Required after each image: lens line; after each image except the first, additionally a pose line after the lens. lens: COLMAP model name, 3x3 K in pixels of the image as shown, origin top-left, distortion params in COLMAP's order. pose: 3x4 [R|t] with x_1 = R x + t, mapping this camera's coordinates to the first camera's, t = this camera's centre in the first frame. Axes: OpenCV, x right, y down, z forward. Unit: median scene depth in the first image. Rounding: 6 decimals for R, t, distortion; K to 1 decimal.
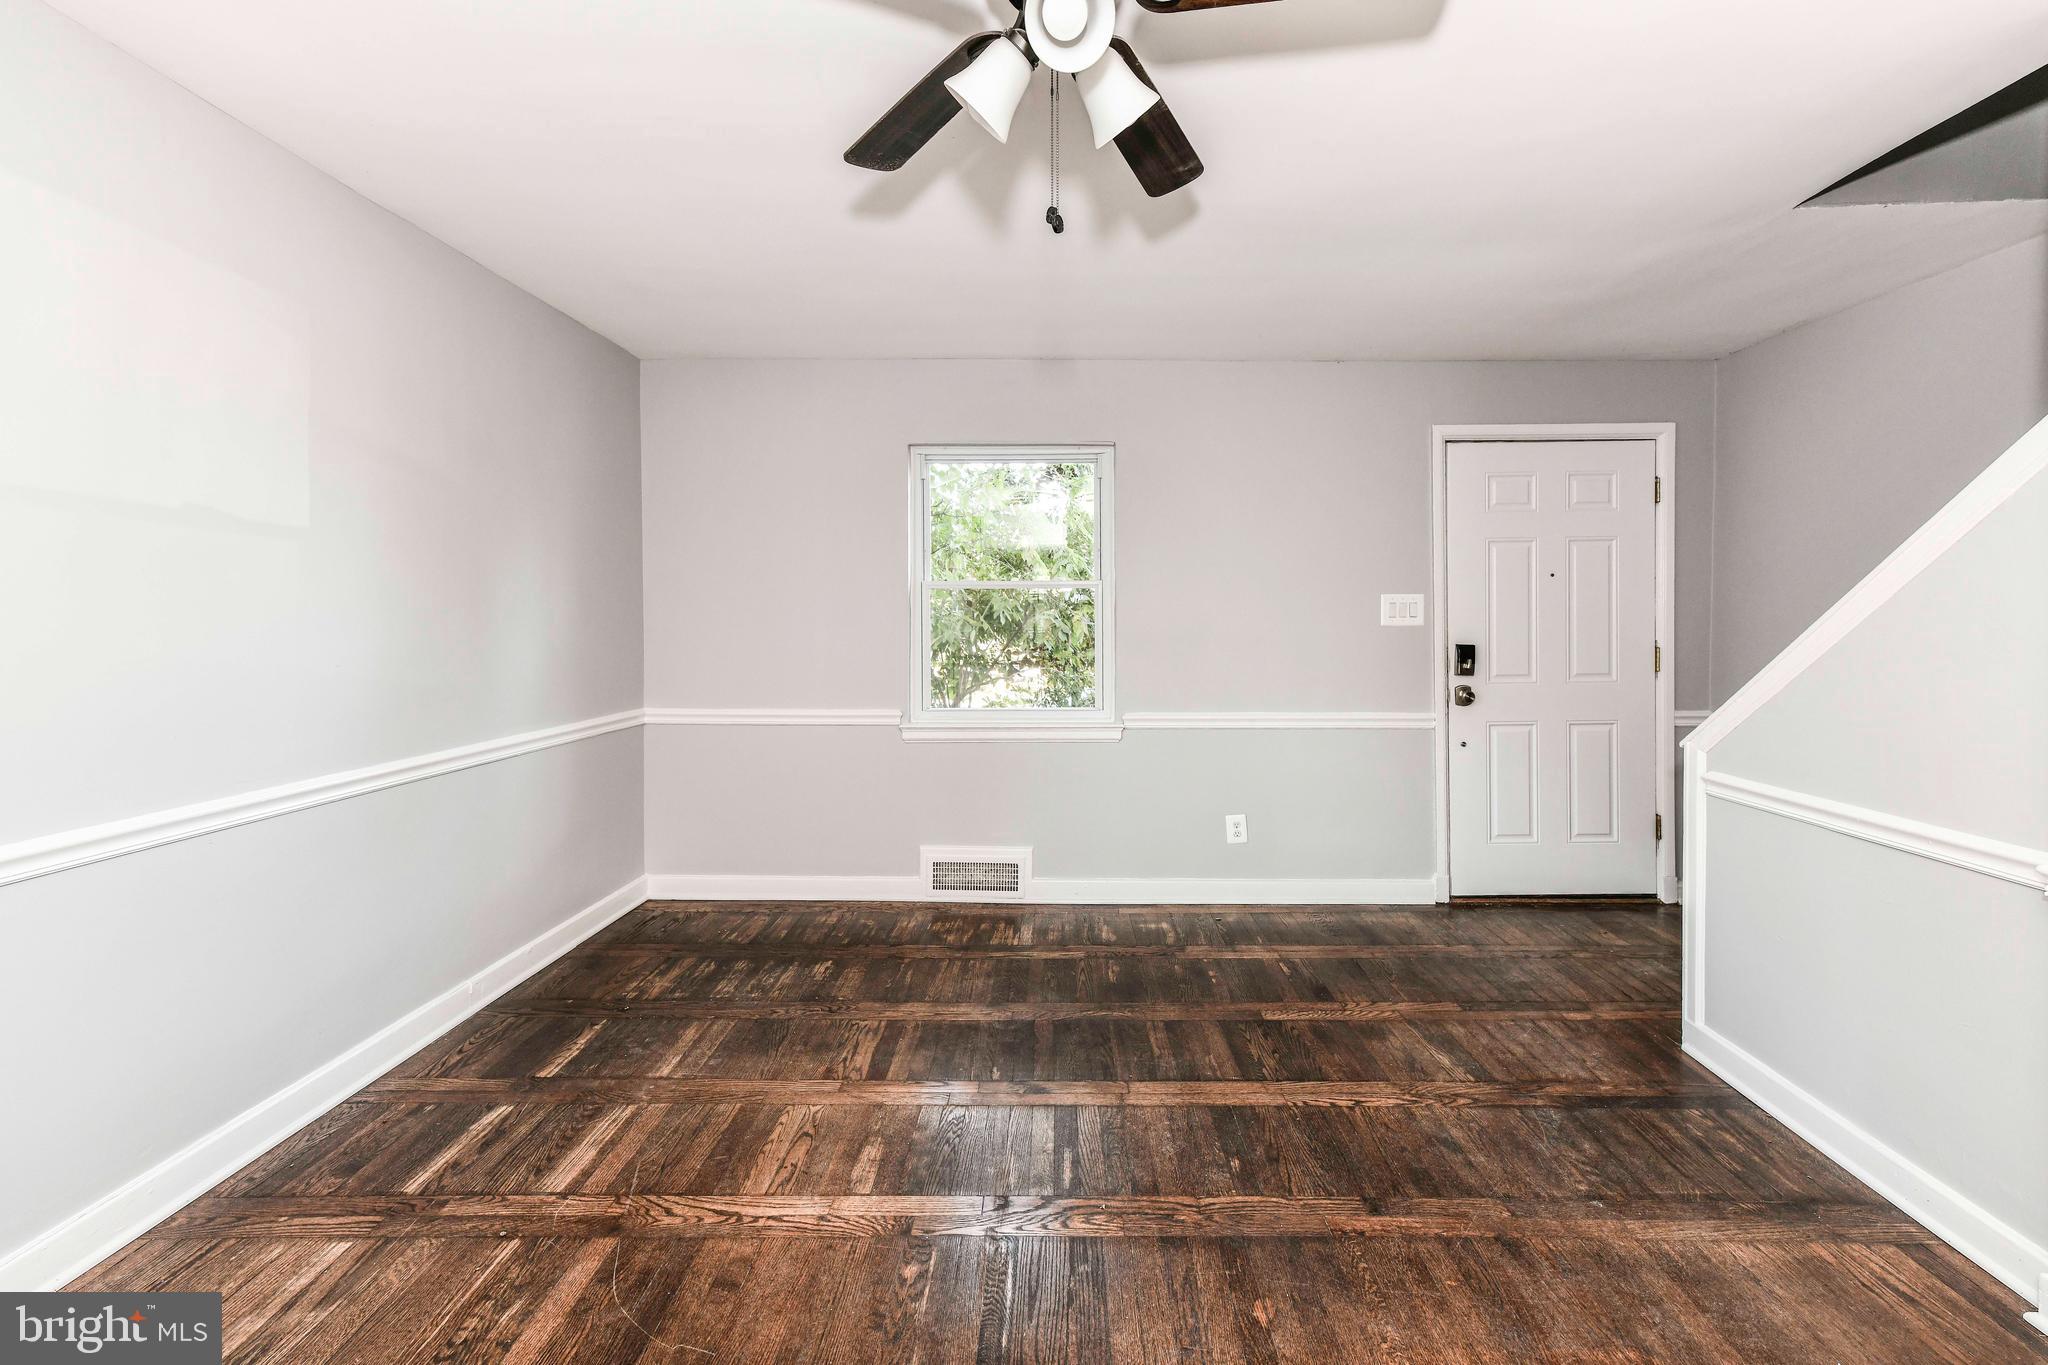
lens RADIAL K [[812.6, 0, 1040.0], [0, 812.6, 604.1], [0, 0, 1]] dist [0.016359, 0.000337]
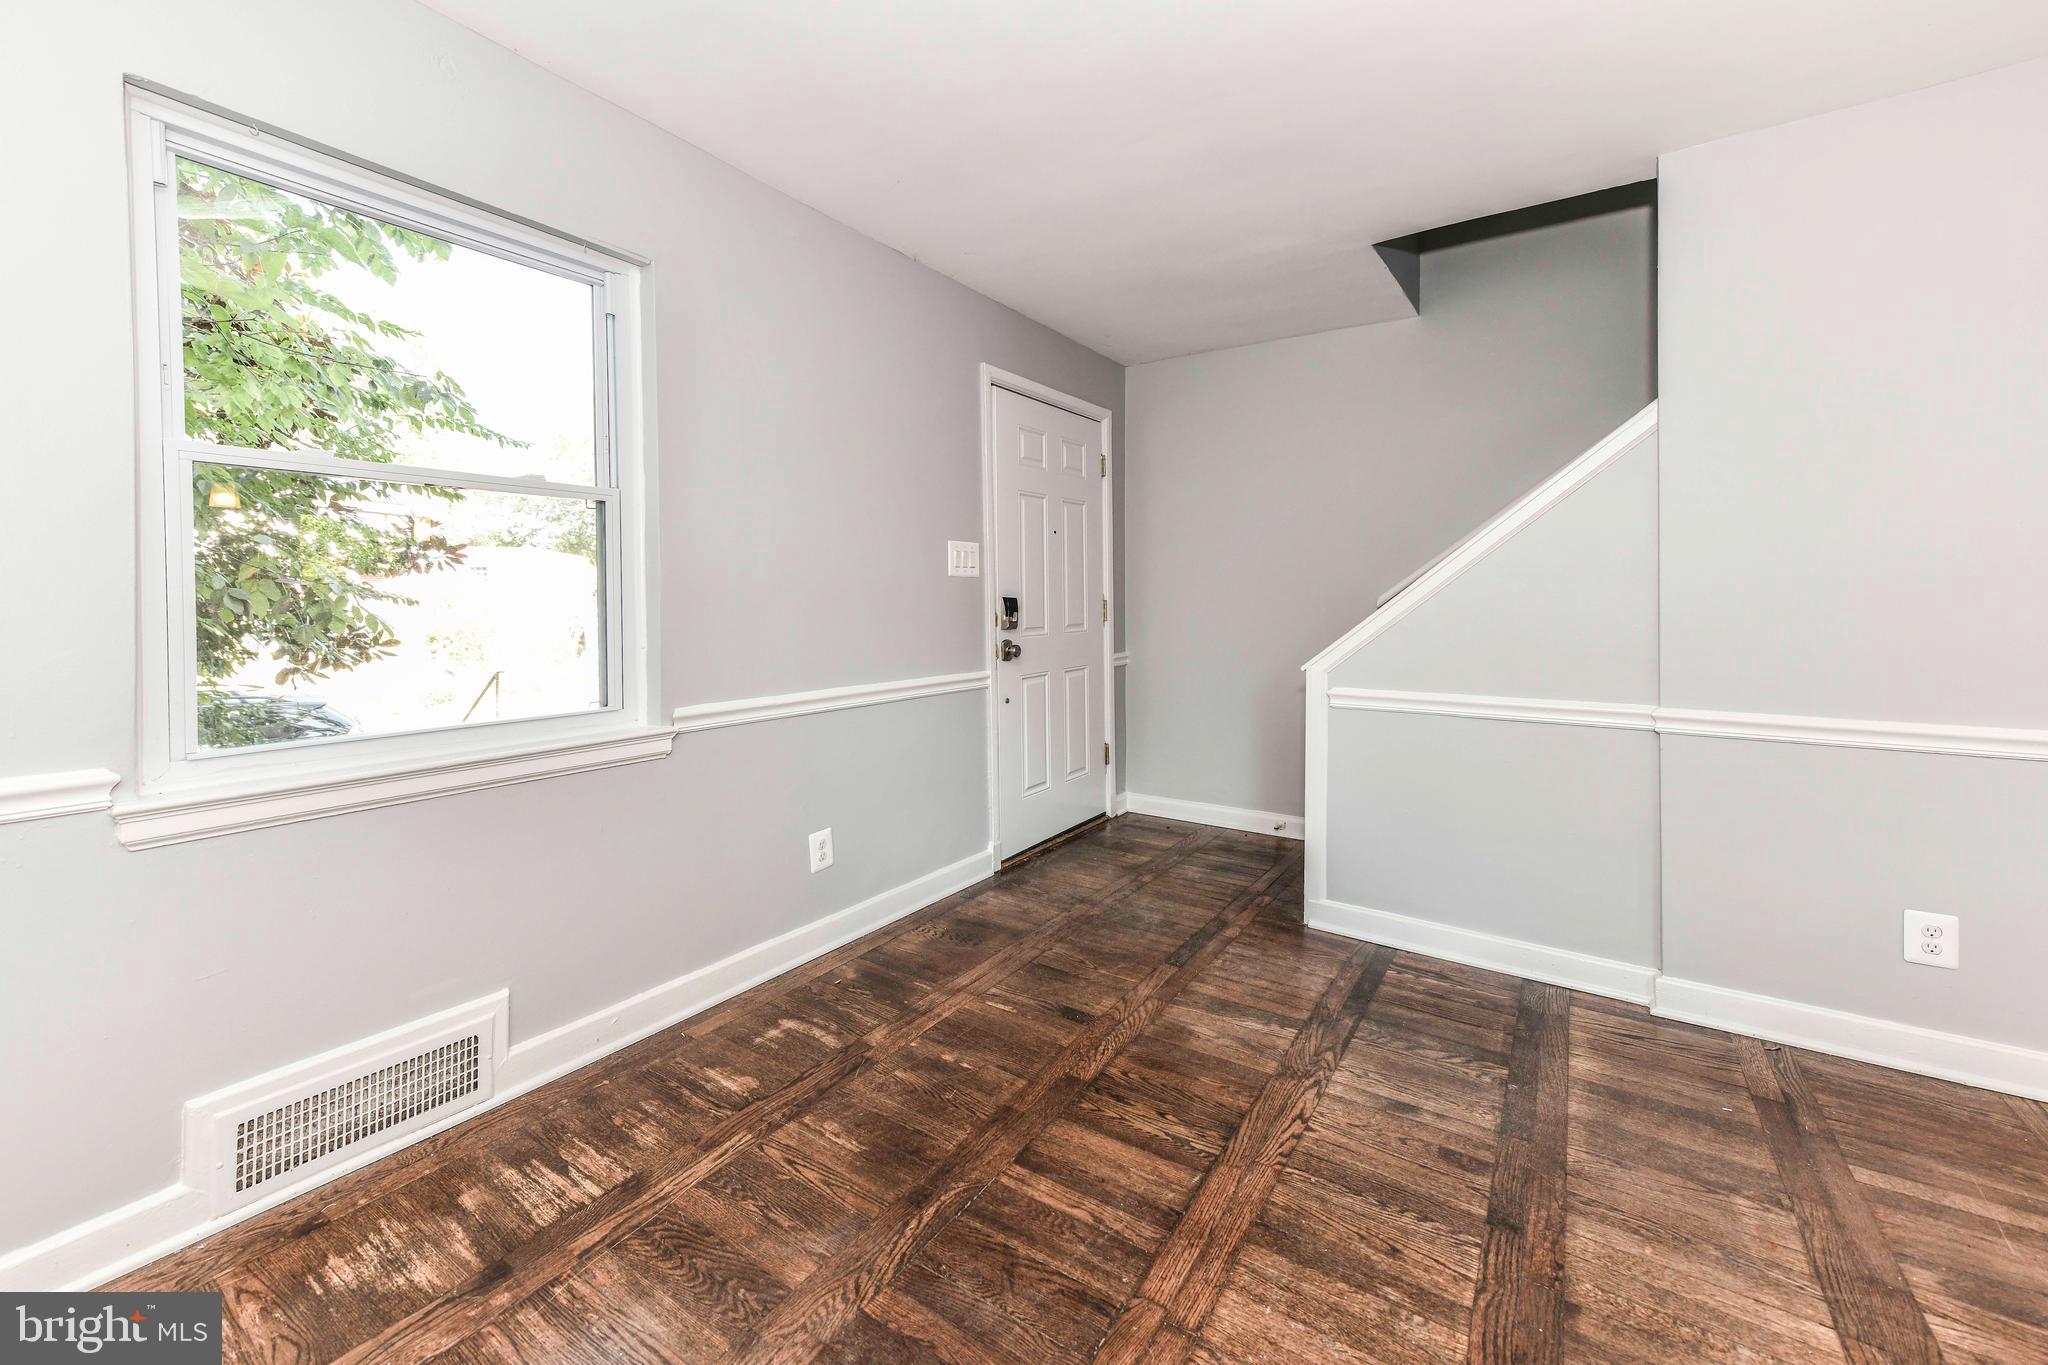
lens RADIAL K [[812.6, 0, 1040.0], [0, 812.6, 604.1], [0, 0, 1]] dist [0.016359, 0.000337]
pose [[0.548688, -0.002497, 0.836024, -0.259335], [-0.013527, 0.999838, 0.011864, 0.045567], [-0.835918, -0.017818, 0.548565, 0.442962]]
